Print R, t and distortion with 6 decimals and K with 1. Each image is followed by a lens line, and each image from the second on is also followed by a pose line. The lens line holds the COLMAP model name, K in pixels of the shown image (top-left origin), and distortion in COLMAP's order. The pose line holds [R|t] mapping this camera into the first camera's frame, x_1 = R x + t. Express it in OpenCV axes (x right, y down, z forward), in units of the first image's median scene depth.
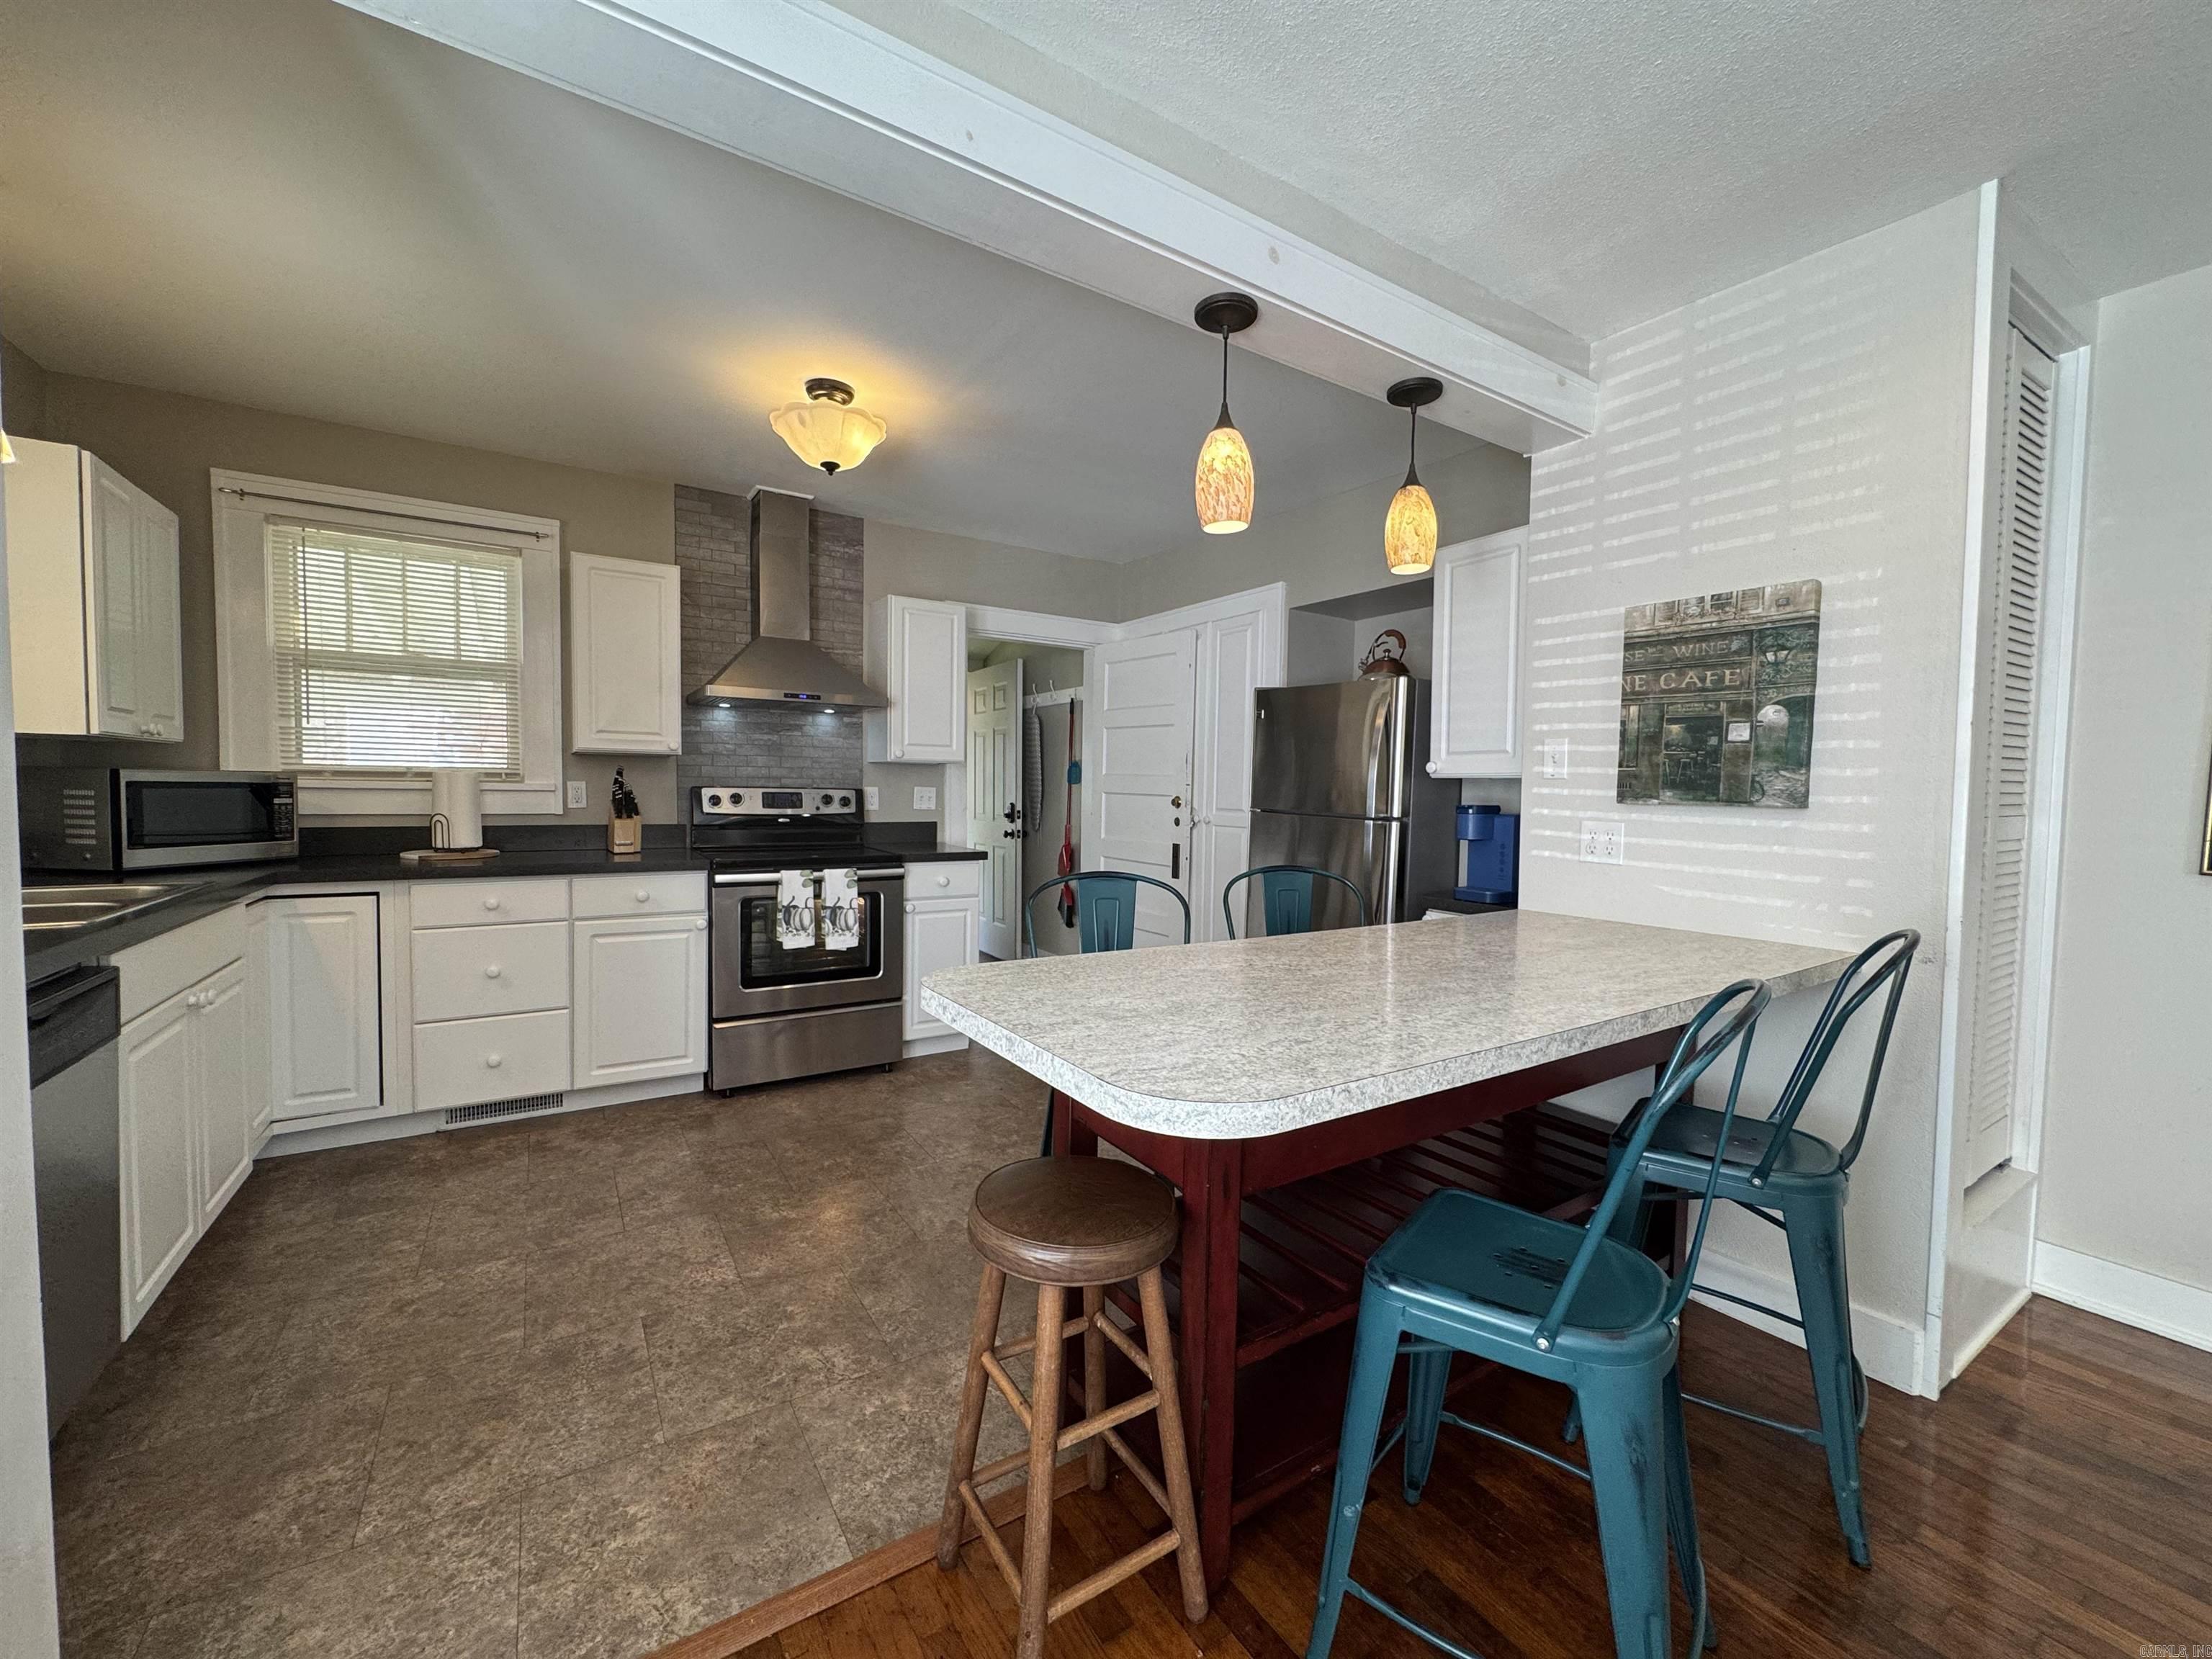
lens RADIAL K [[879.9, 0, 1100.5], [0, 879.9, 824.9], [0, 0, 1]] dist [-0.001379, -0.000881]
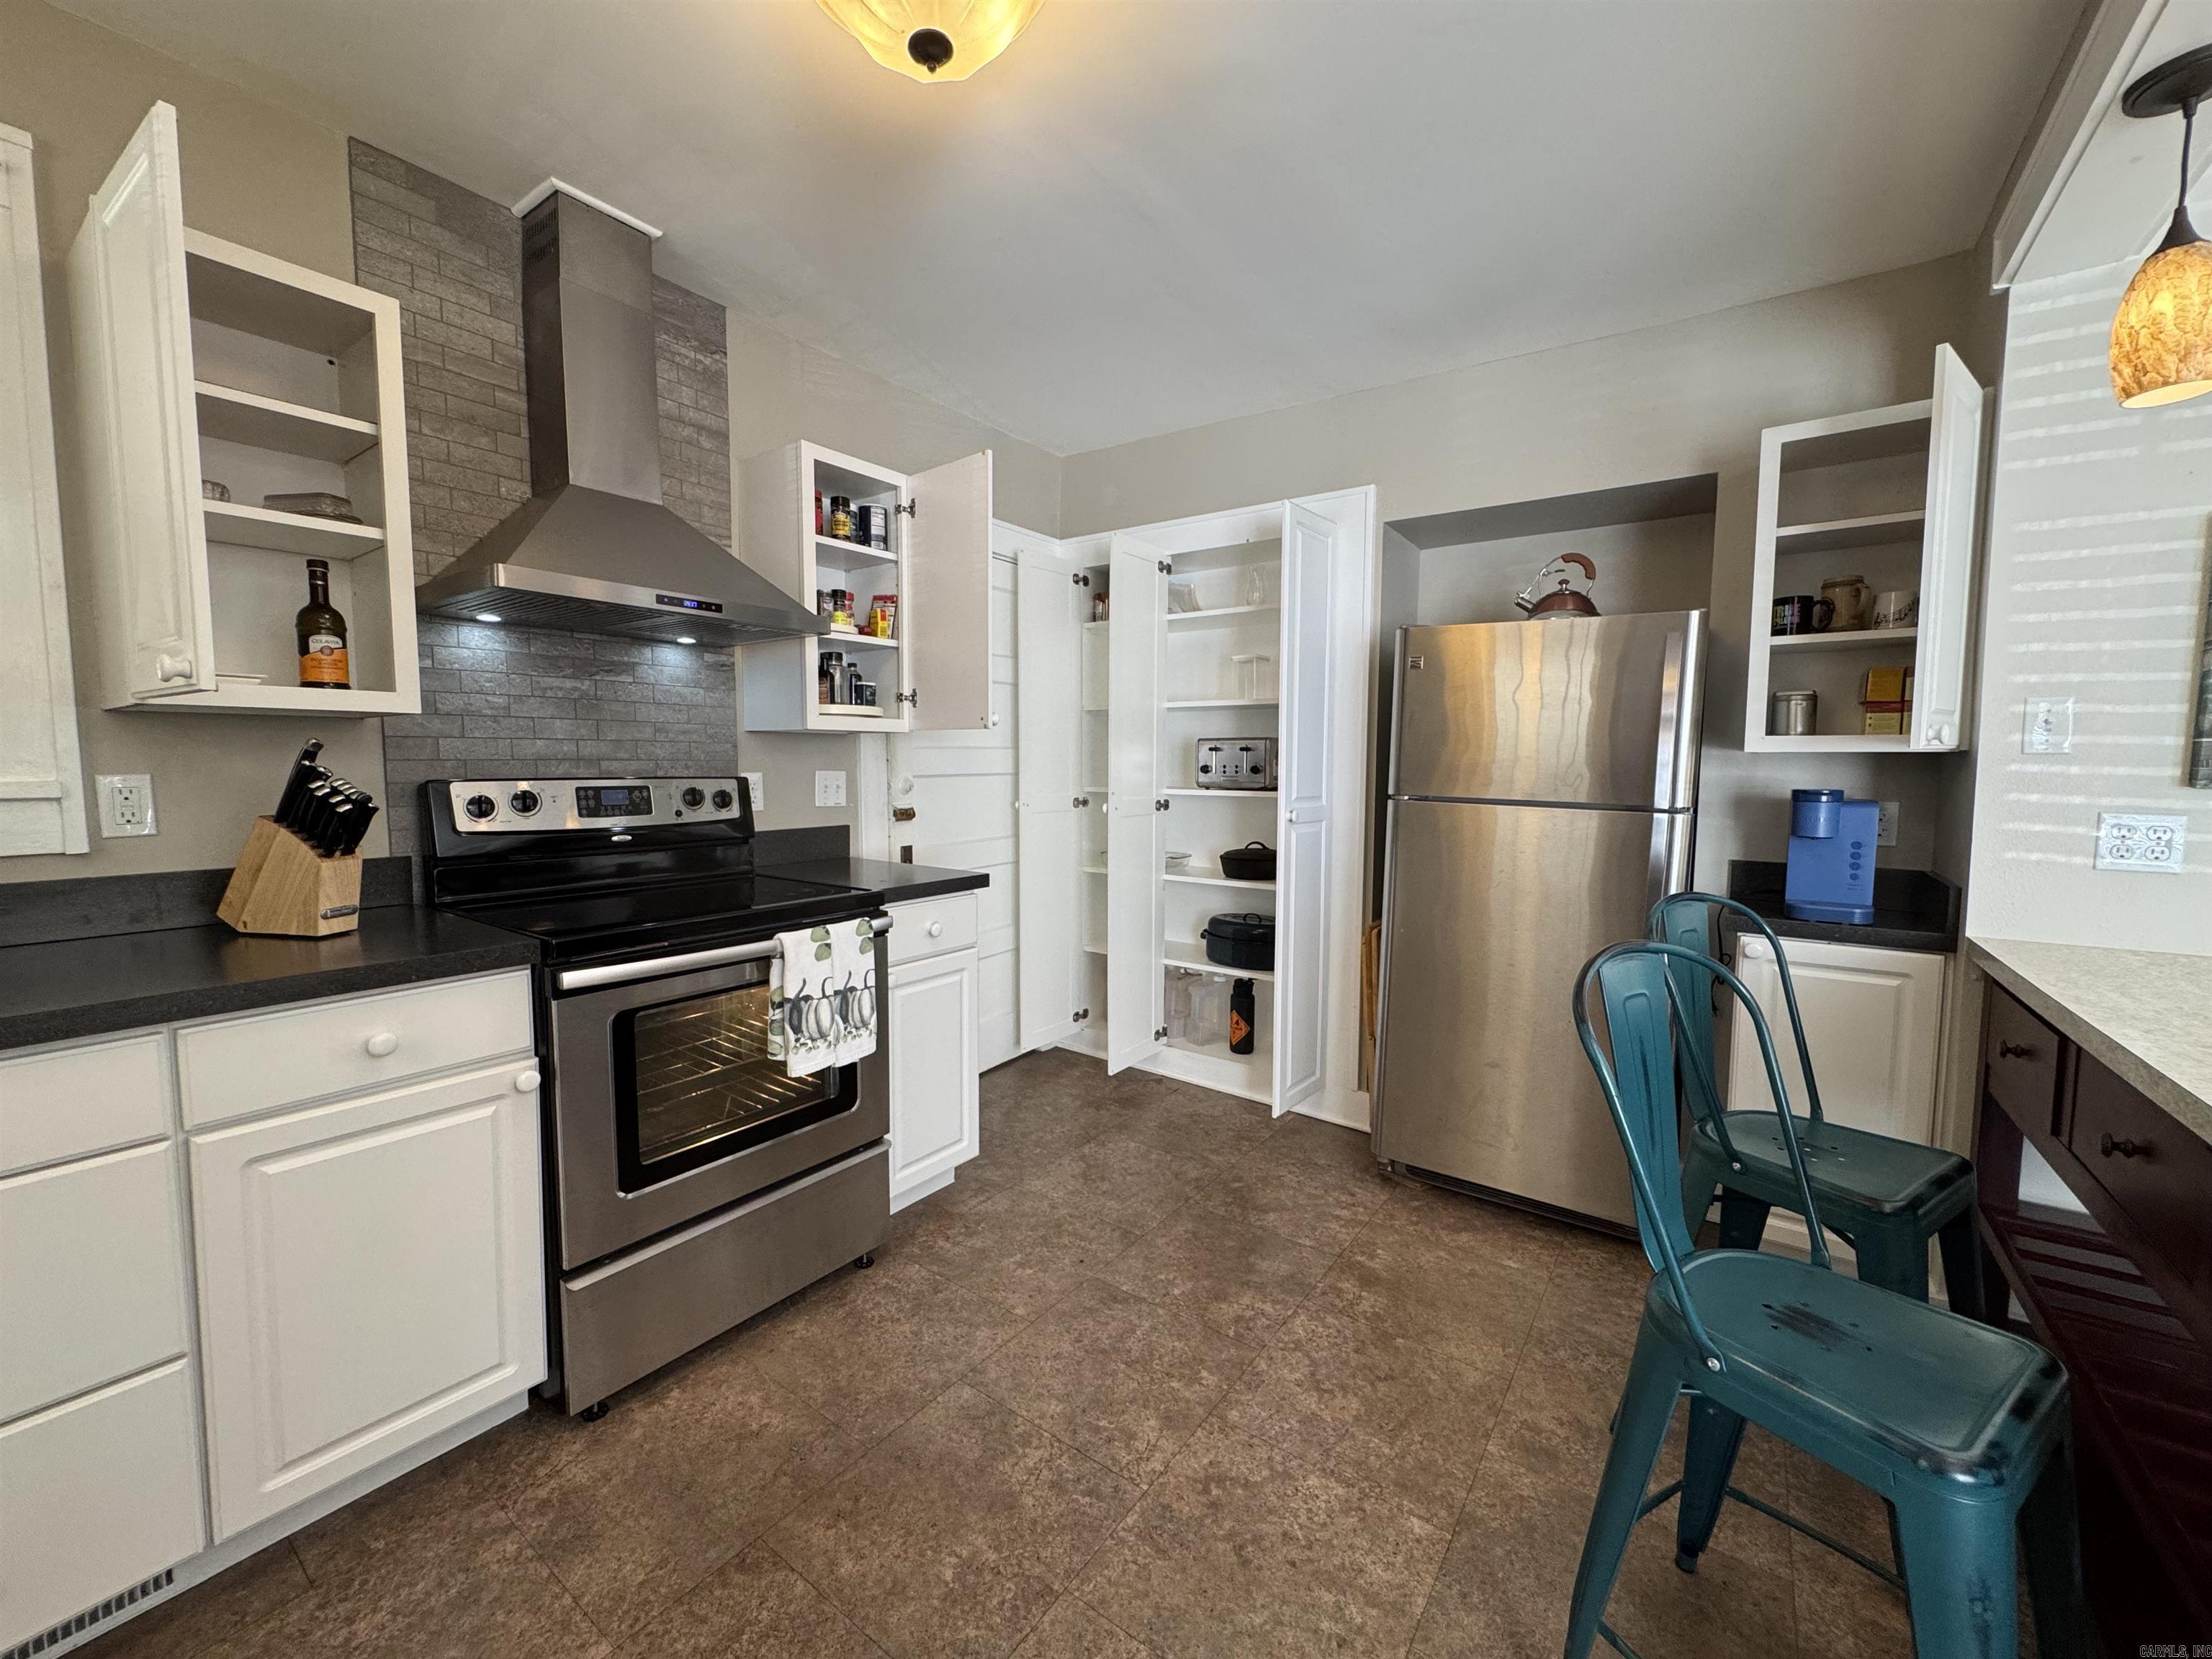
lens RADIAL K [[879.9, 0, 1096.8], [0, 879.9, 824.6], [0, 0, 1]] dist [-0.001379, -0.000881]
pose [[0.928803, -0.039367, 0.368476, -0.339546], [0.027536, 0.998924, 0.037312, -0.030647], [-0.369548, -0.024509, 0.928888, 0.461776]]
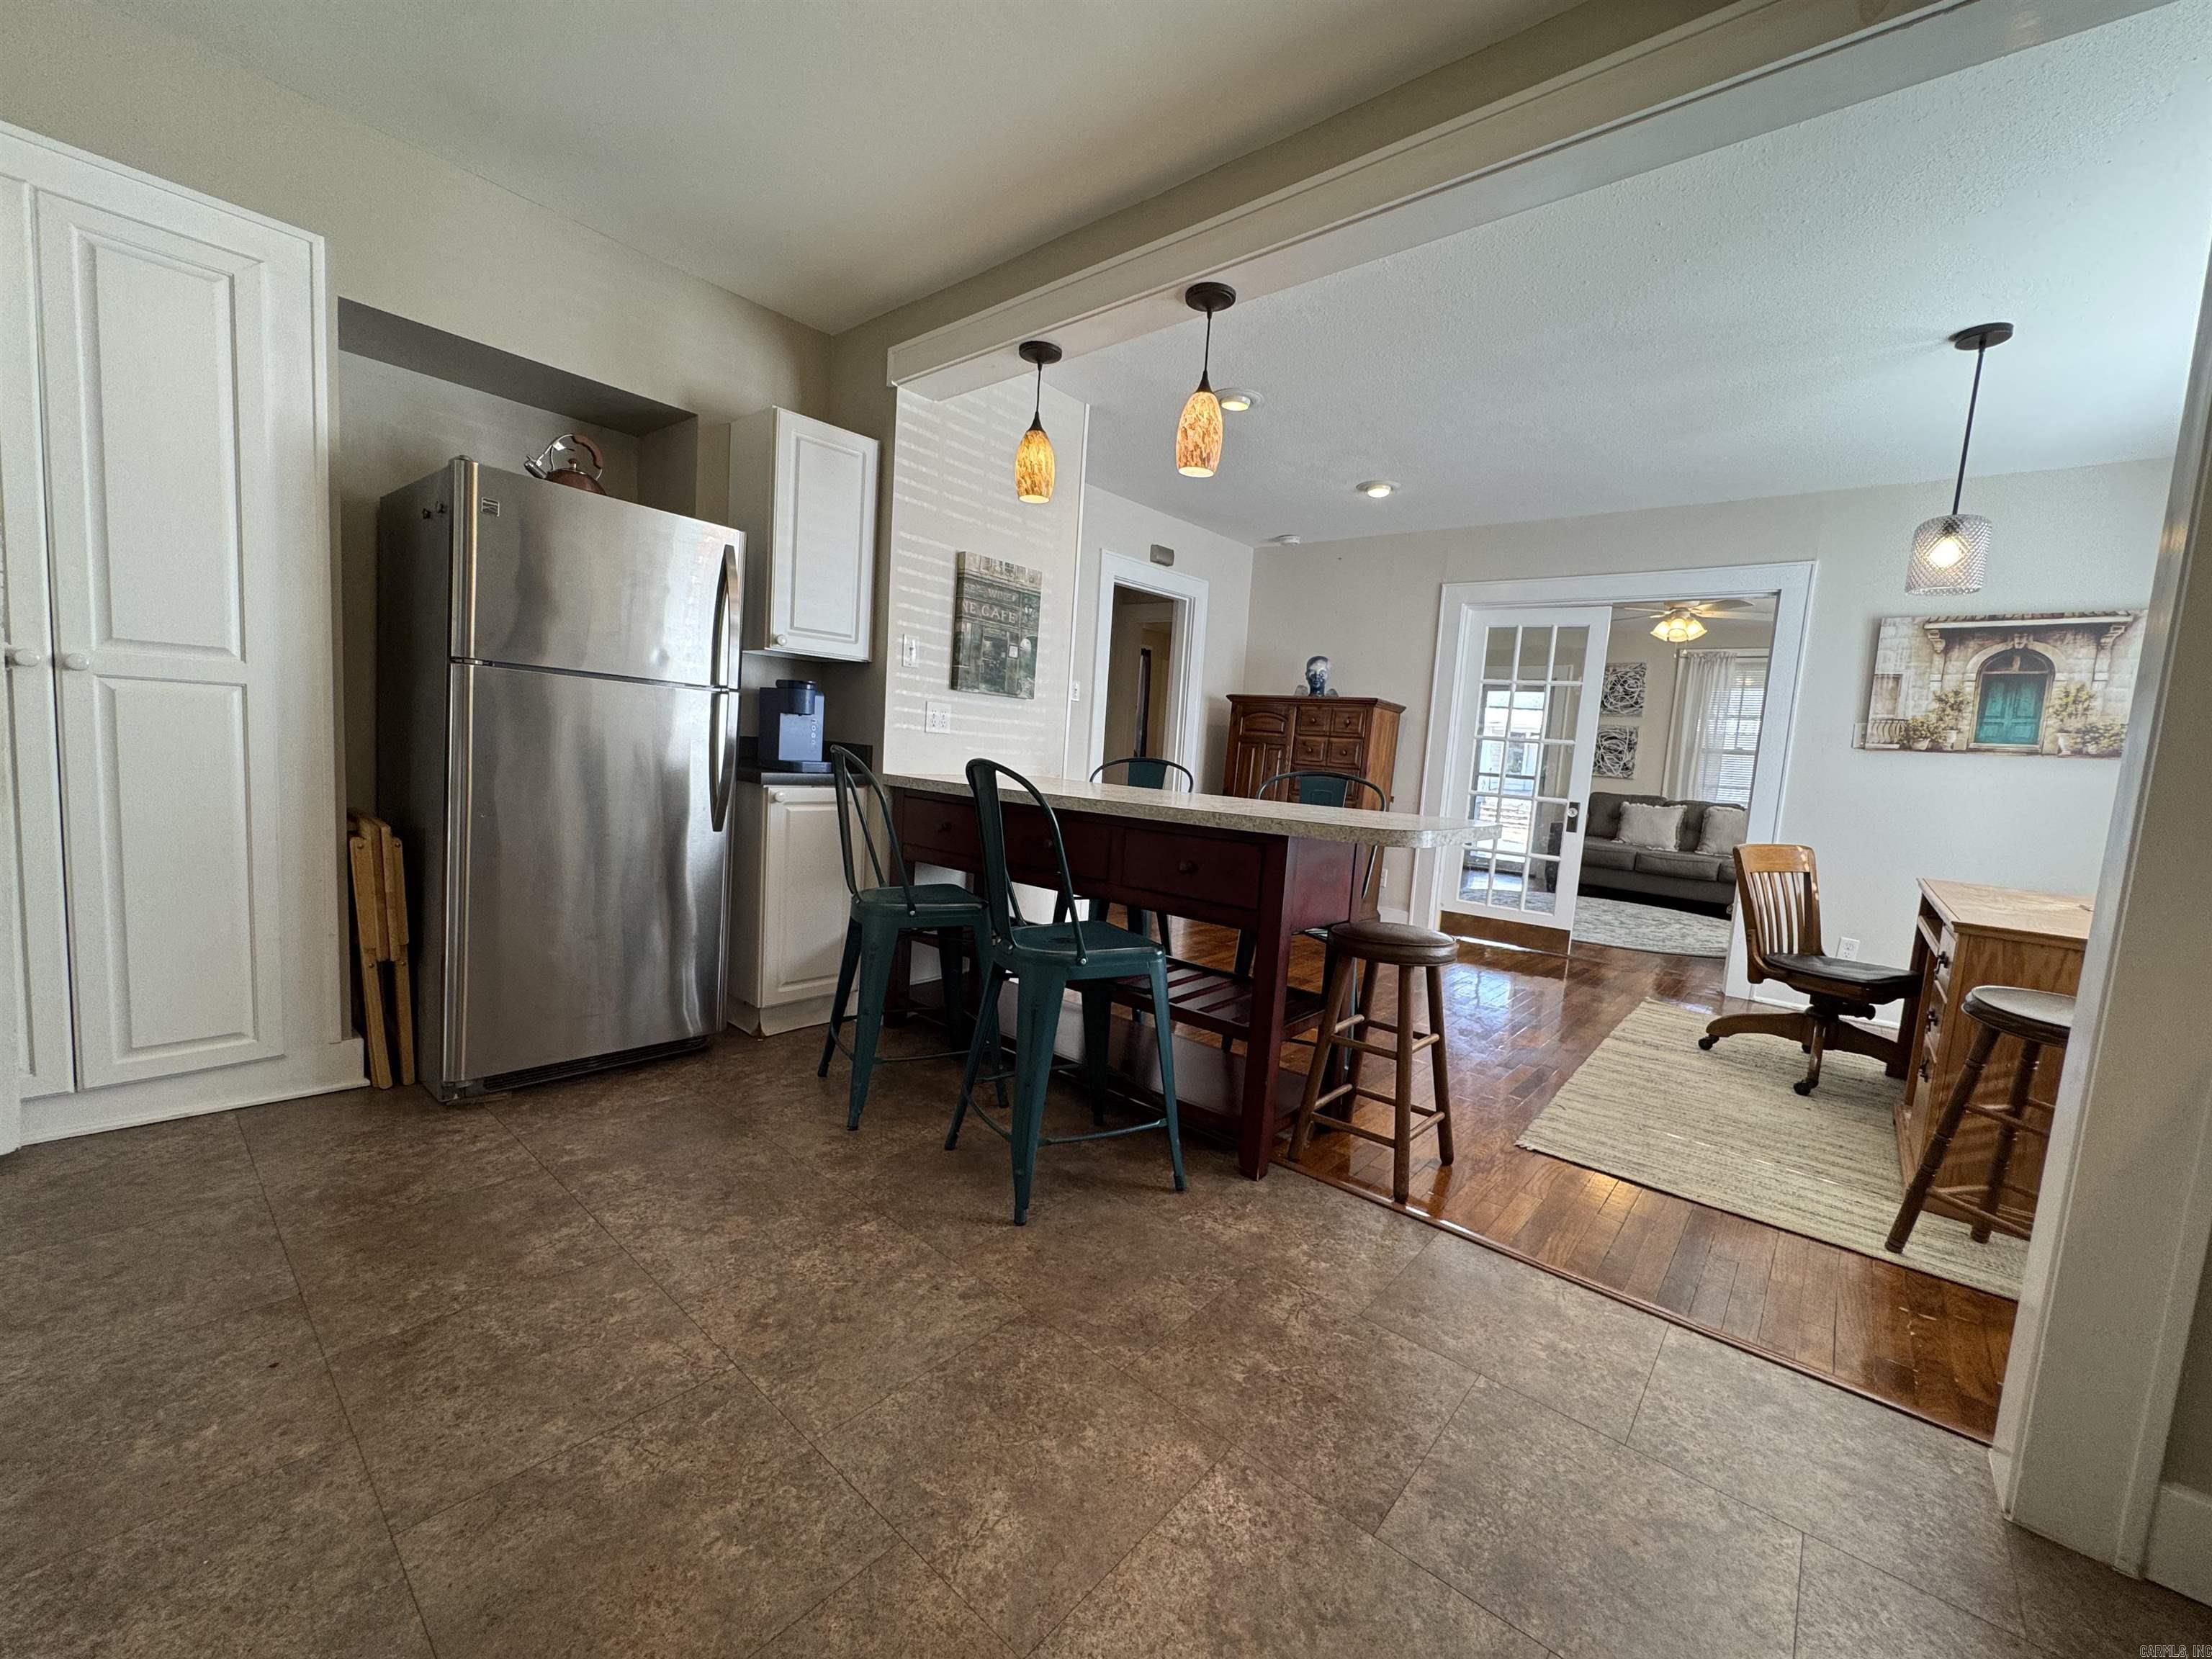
lens RADIAL K [[879.9, 0, 1102.0], [0, 879.9, 829.0], [0, 0, 1]] dist [-0.001379, -0.000881]
pose [[-0.283540, -0.131952, 0.949839, -0.587383], [-0.031361, 0.991234, 0.128341, 0.005388], [-0.958448, 0.006602, -0.285192, 0.809513]]
